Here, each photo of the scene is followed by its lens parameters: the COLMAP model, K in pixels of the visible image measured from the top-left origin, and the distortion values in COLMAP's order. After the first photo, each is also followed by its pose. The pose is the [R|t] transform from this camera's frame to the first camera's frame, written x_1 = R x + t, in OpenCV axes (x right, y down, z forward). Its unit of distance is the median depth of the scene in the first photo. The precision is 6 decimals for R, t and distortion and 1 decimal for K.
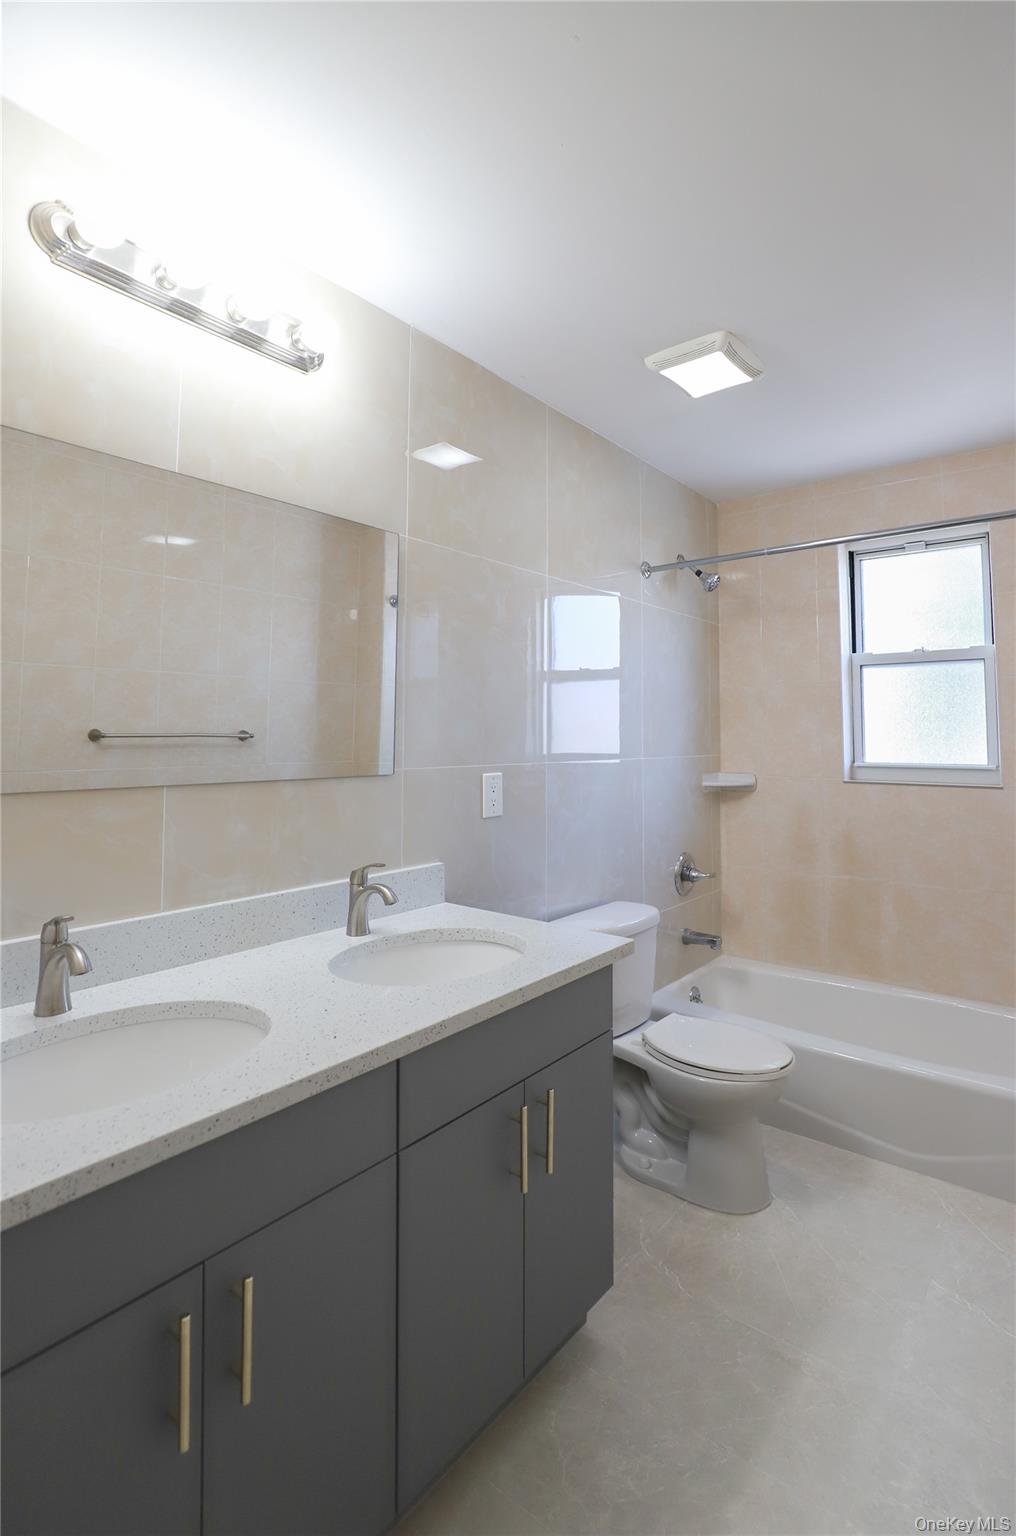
lens RADIAL K [[742.1, 0, 539.6], [0, 742.1, 688.0], [0, 0, 1]] dist [-0.038991, 0.006261]
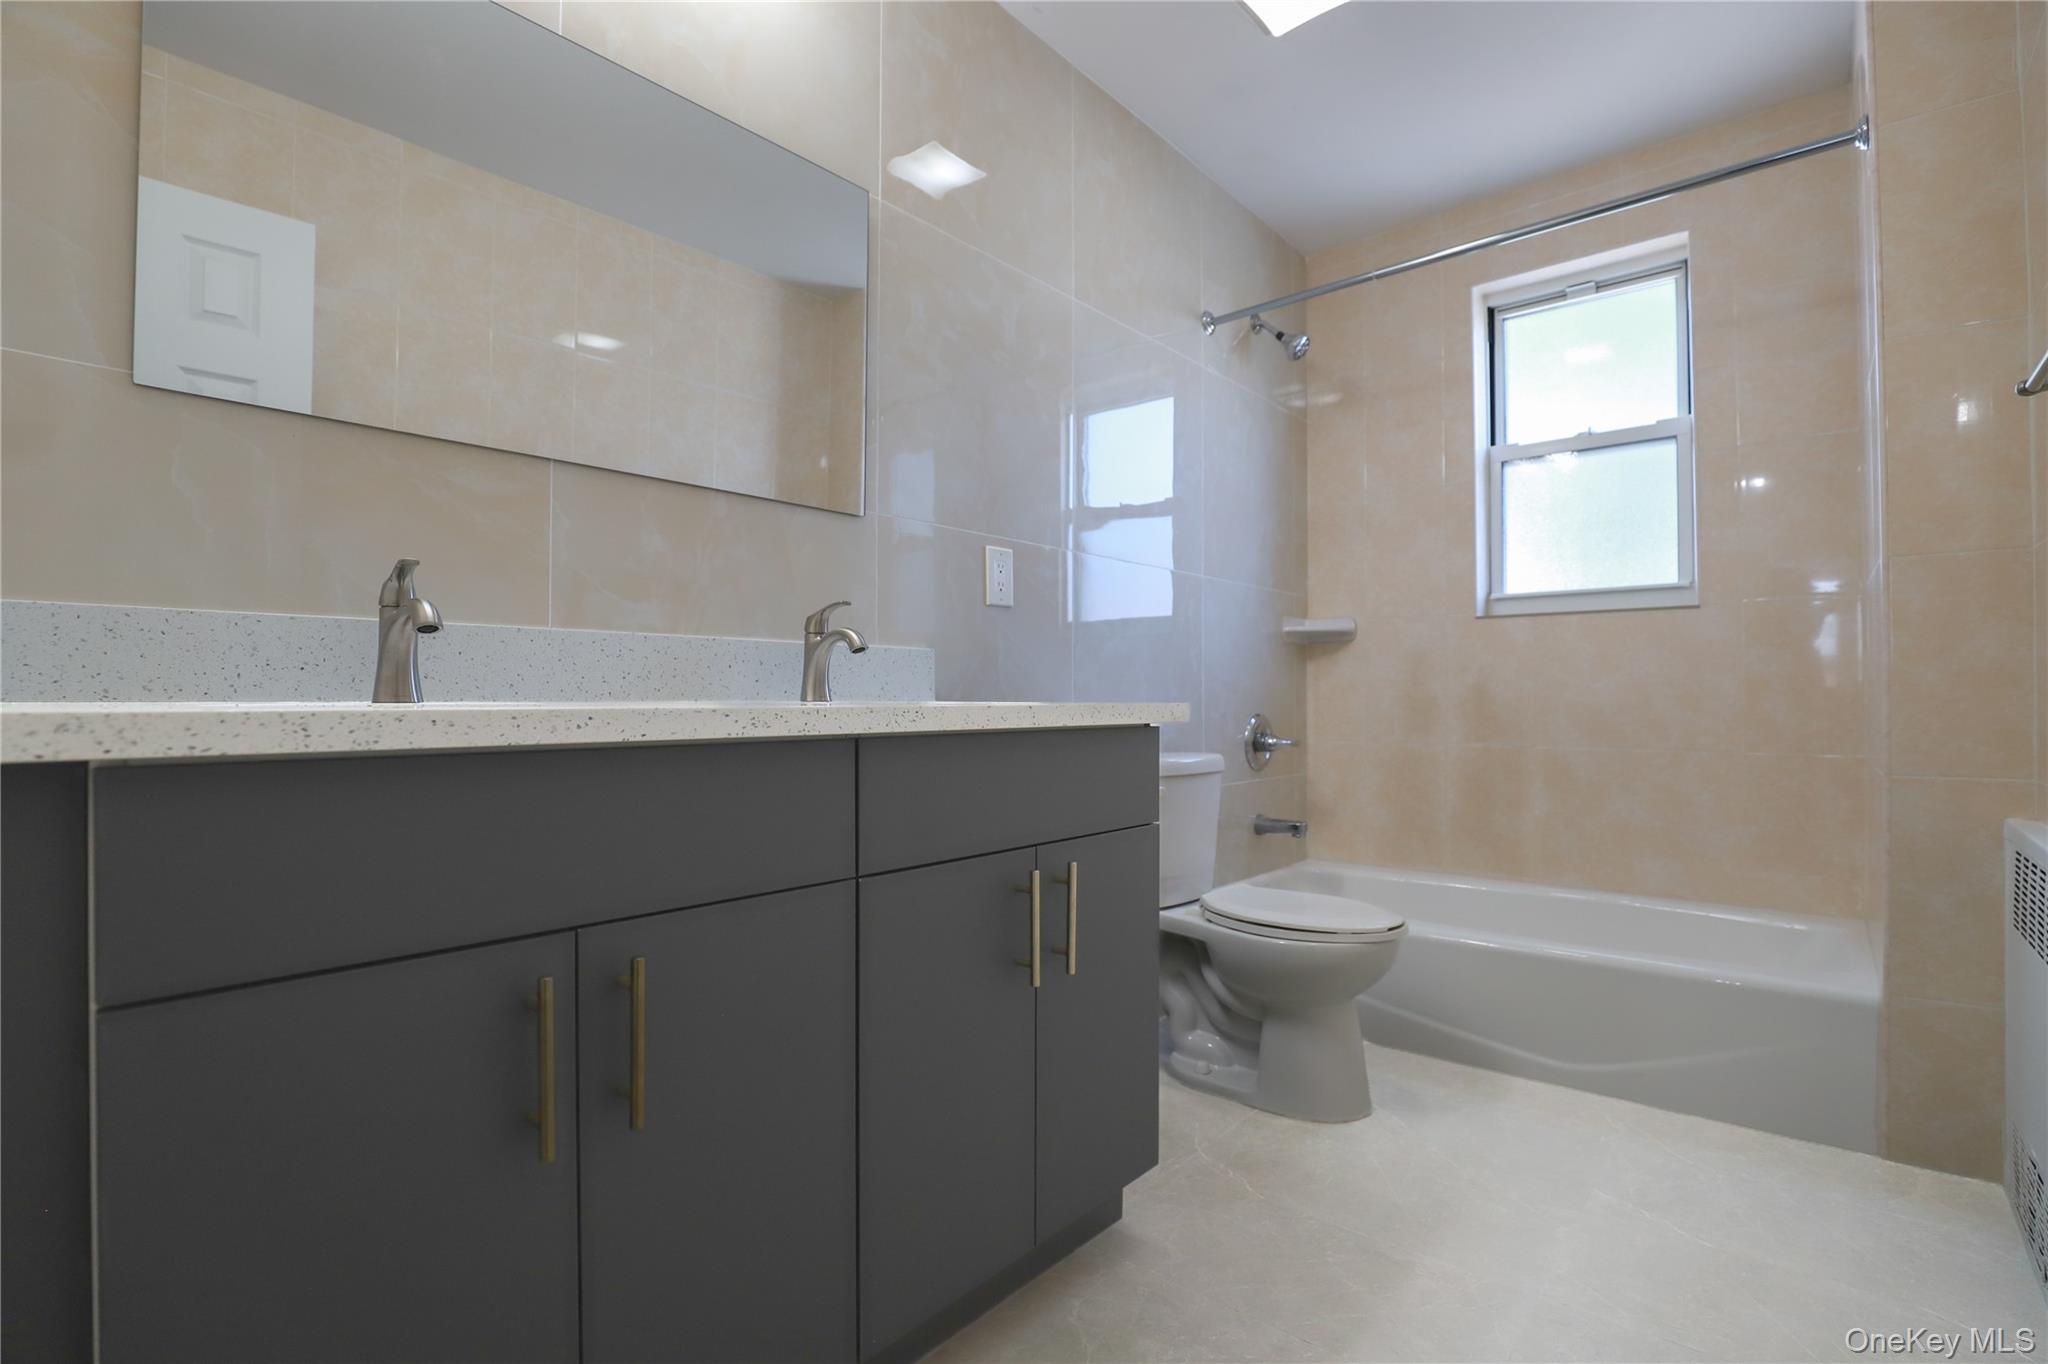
lens RADIAL K [[944.4, 0, 1020.6], [0, 944.4, 693.4], [0, 0, 1]] dist [-0.041935, 0.008739]
pose [[0.998537, -0.000374, -0.054077, 0.007661], [0.003593, 0.998225, 0.059445, 0.172023], [0.053959, -0.059552, 0.996766, 0.039018]]
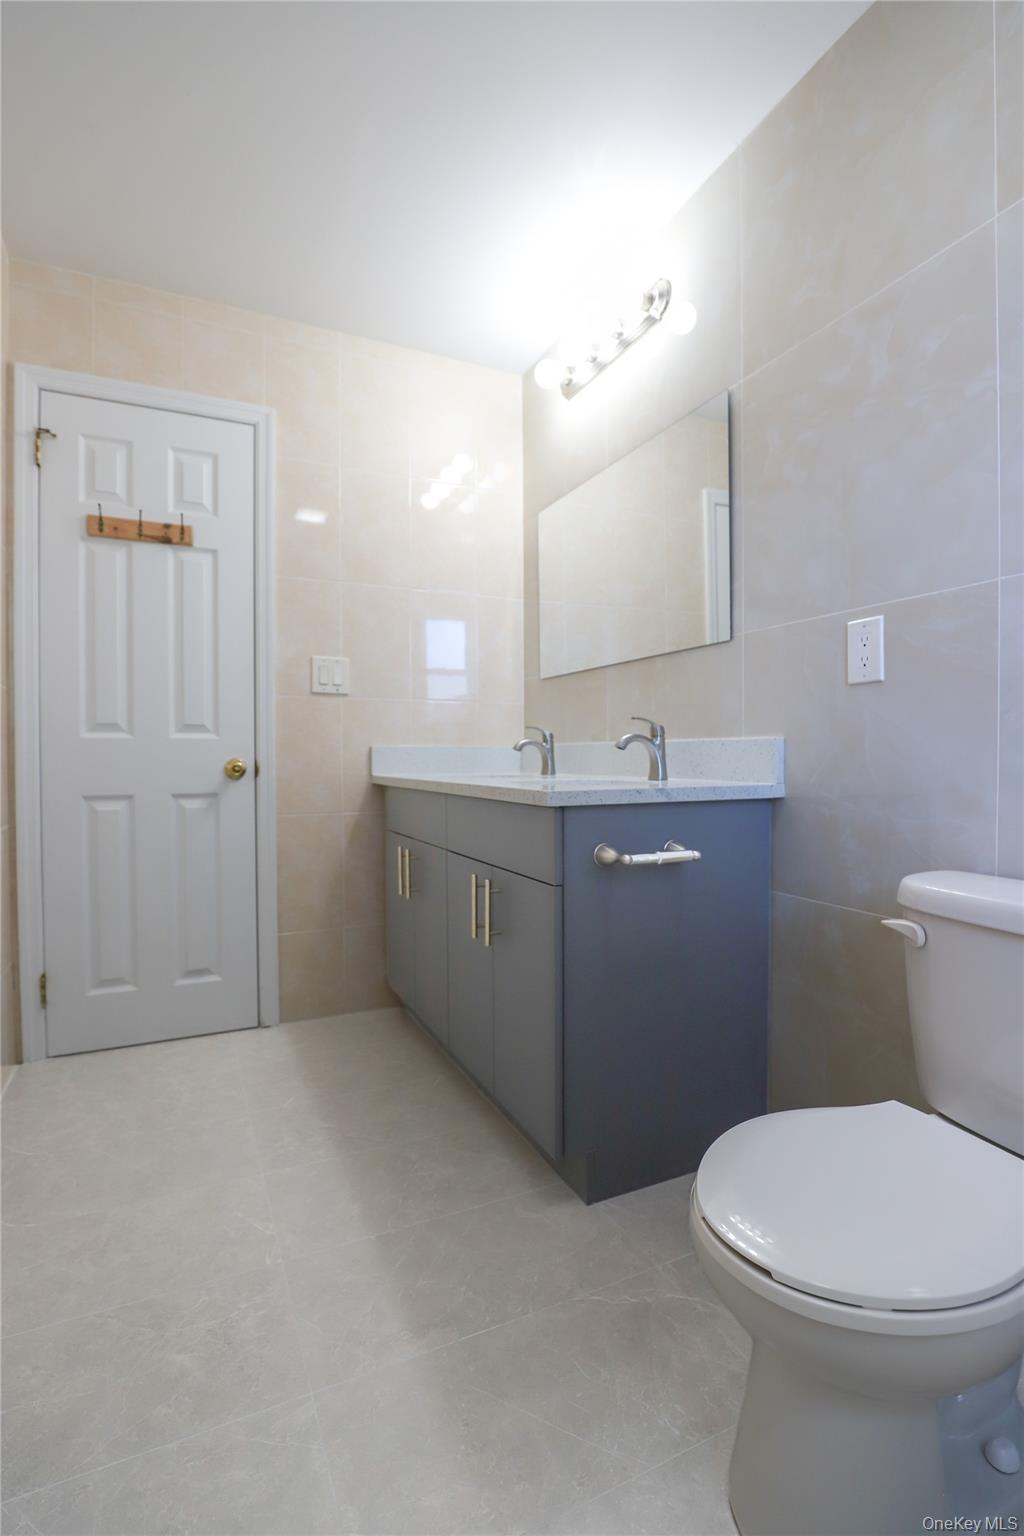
lens RADIAL K [[708.3, 0, 512.0], [0, 708.3, 768.0], [0, 0, 1]] dist [-0.041935, 0.008739]
pose [[-0.447451, 0.013645, -0.894204, 0.549772], [0.061205, 0.998006, -0.015398, 0.202416], [0.892212, -0.061619, -0.447394, 0.828278]]
